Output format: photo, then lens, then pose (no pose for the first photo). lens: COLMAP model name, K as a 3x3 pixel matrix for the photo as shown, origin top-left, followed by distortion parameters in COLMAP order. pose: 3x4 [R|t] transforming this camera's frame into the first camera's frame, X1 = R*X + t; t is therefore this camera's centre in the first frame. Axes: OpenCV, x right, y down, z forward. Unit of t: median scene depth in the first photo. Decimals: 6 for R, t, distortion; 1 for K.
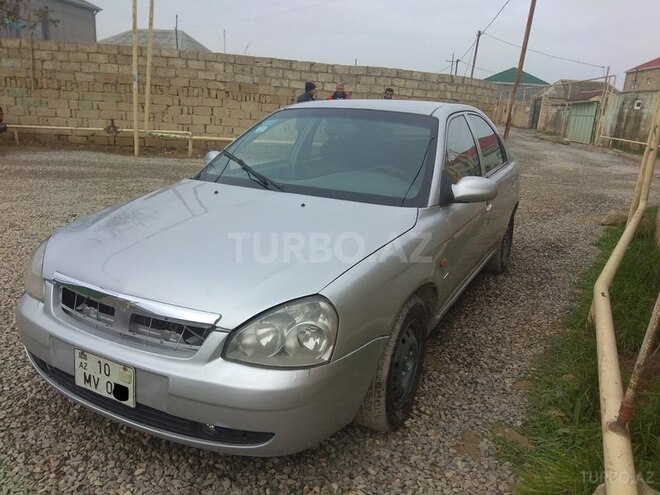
lens RADIAL K [[511.7, 0, 330.0], [0, 511.7, 247.5], [0, 0, 1]] dist [0.115758, -0.172285]
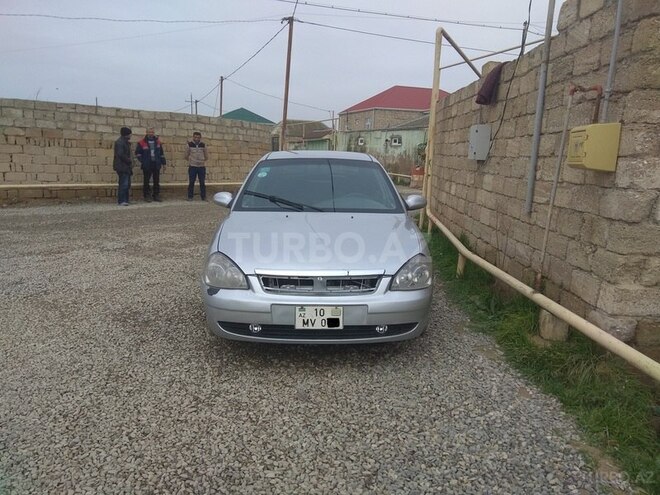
lens RADIAL K [[511.7, 0, 330.0], [0, 511.7, 247.5], [0, 0, 1]] dist [0.115758, -0.172285]
pose [[0.873042, -0.119459, 0.472787, -0.190432], [0.149951, 0.988320, -0.027180, 0.010718], [-0.464017, 0.094624, 0.880758, -0.090206]]
